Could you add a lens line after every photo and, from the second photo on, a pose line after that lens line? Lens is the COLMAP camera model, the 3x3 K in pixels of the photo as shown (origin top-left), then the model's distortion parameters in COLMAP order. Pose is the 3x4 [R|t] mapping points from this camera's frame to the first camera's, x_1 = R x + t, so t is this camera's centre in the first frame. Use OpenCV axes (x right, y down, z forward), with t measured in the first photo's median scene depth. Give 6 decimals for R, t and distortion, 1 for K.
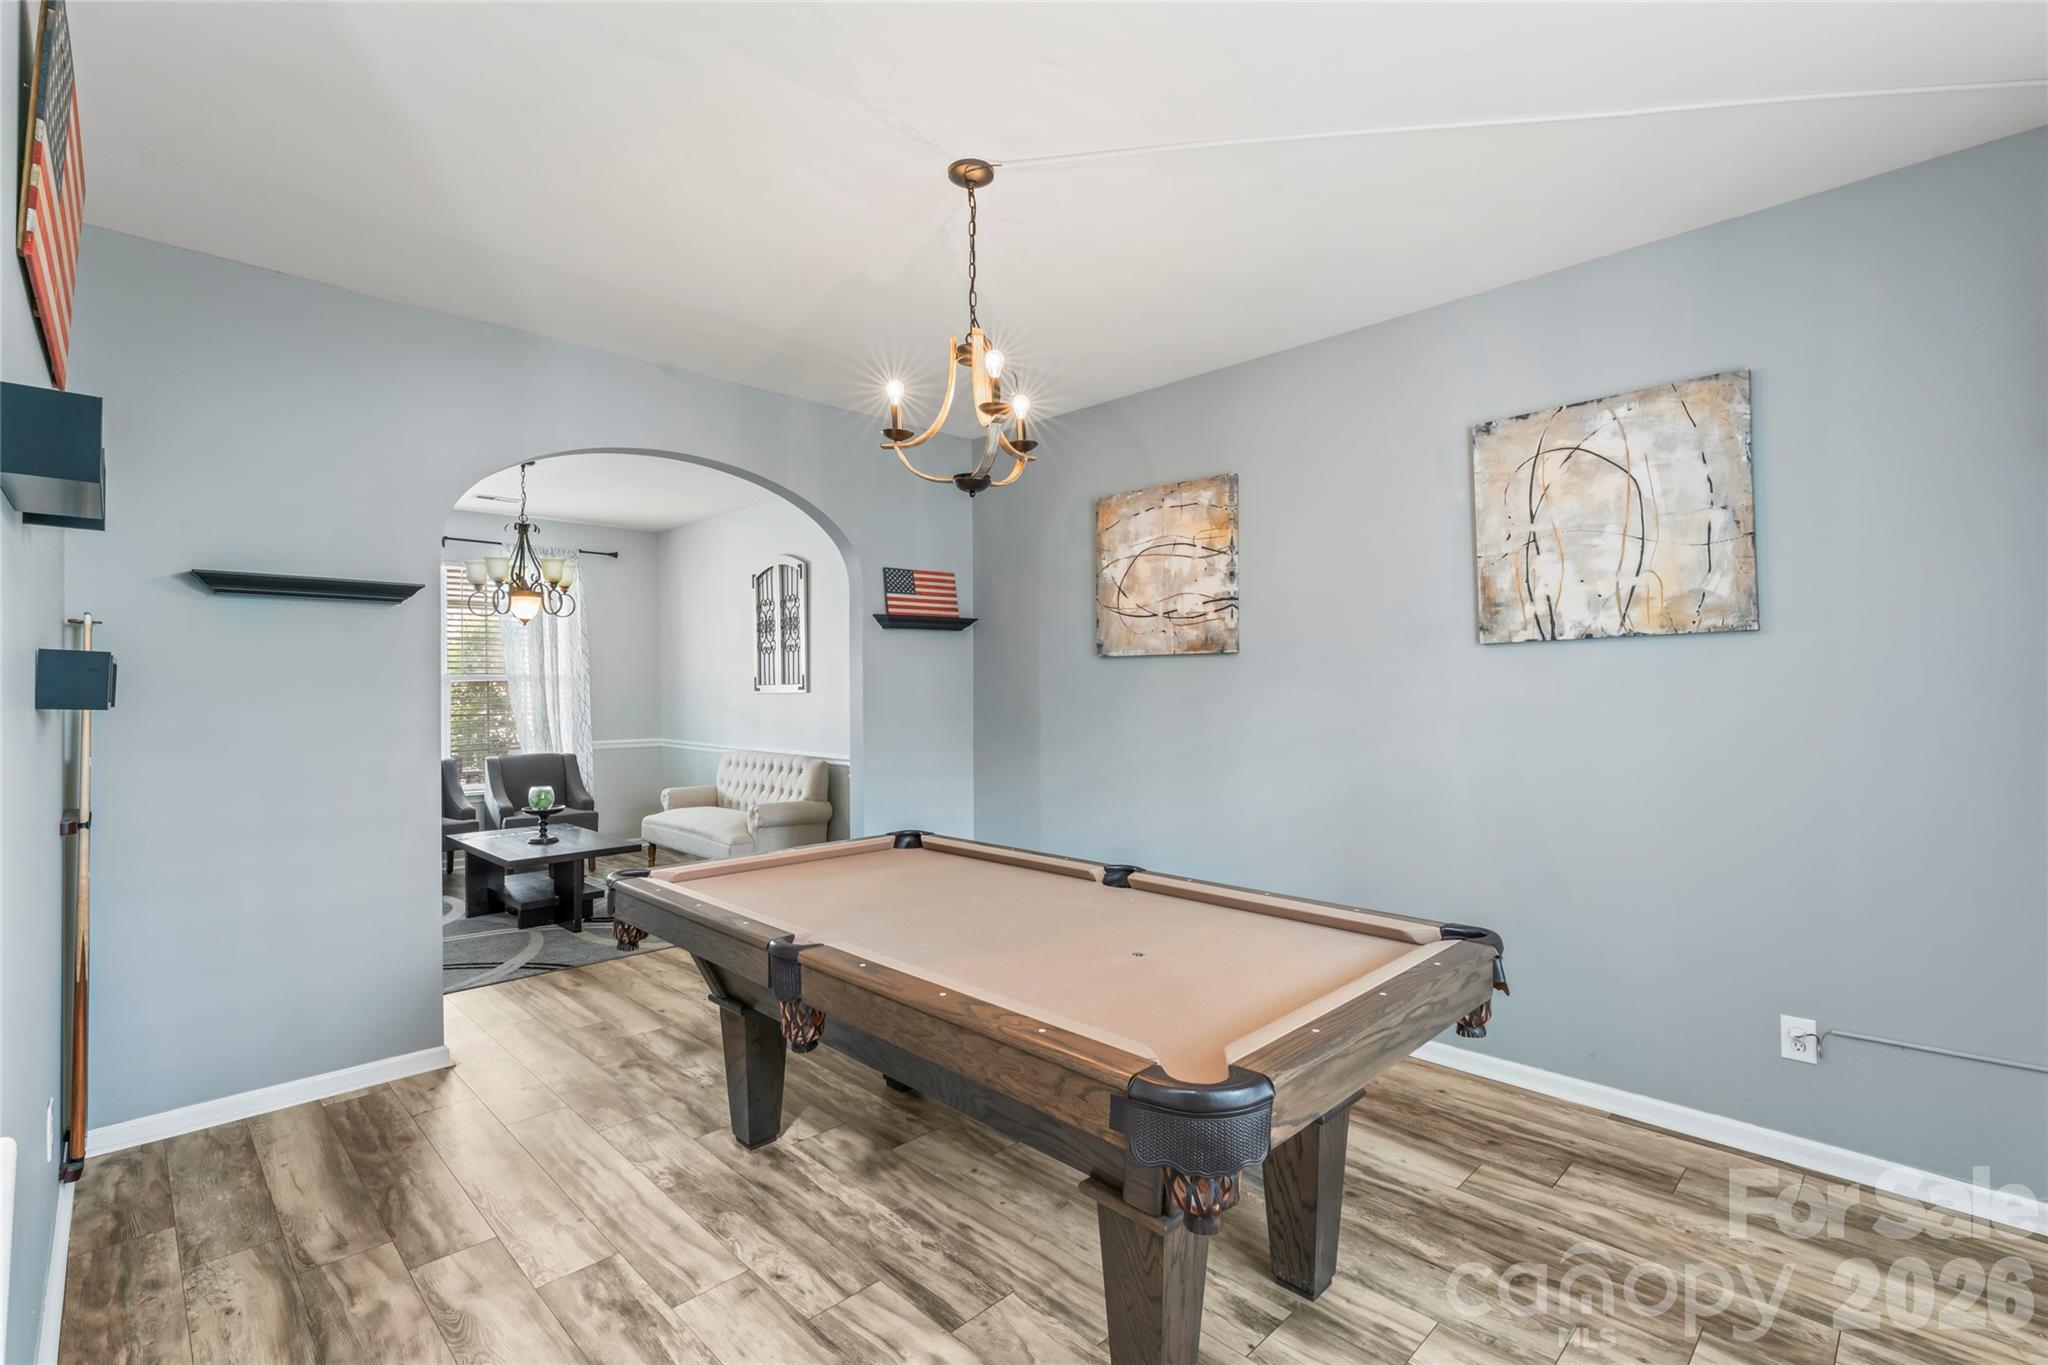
lens RADIAL K [[915.0, 0, 1023.7], [0, 915.0, 683.2], [0, 0, 1]] dist [-0.046835, -0.000105]
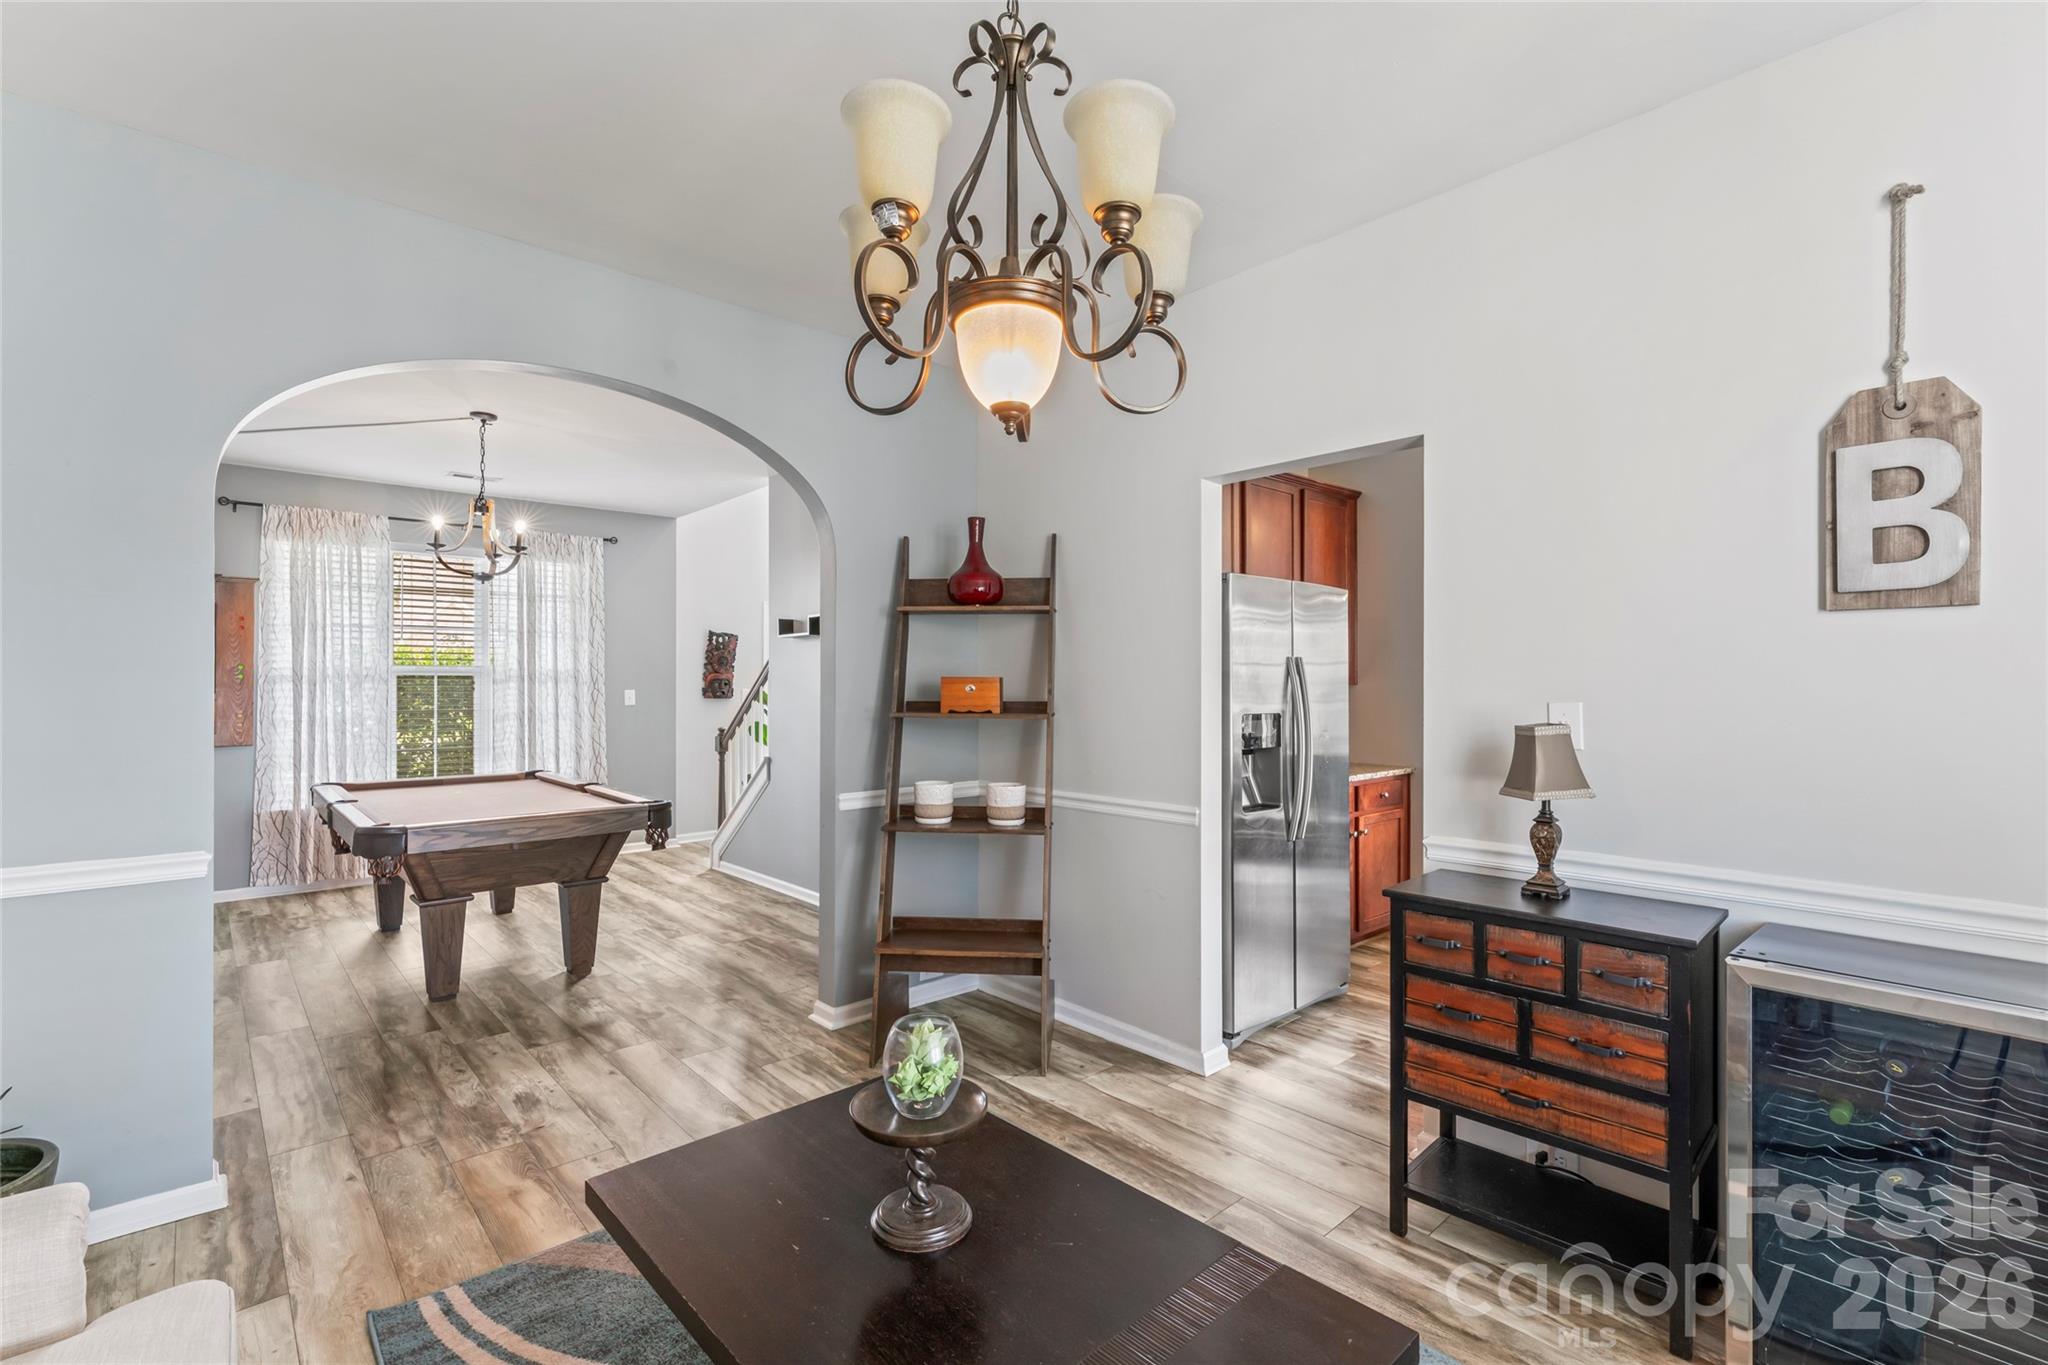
lens RADIAL K [[904.8, 0, 1028.0], [0, 904.8, 690.4], [0, 0, 1]] dist [-0.000119, -0.000076]
pose [[-0.999254, 0.008514, 0.037666, -1.179740], [0.008250, 0.999940, -0.007169, 0.024845], [-0.037725, -0.006853, -0.999265, 2.624249]]
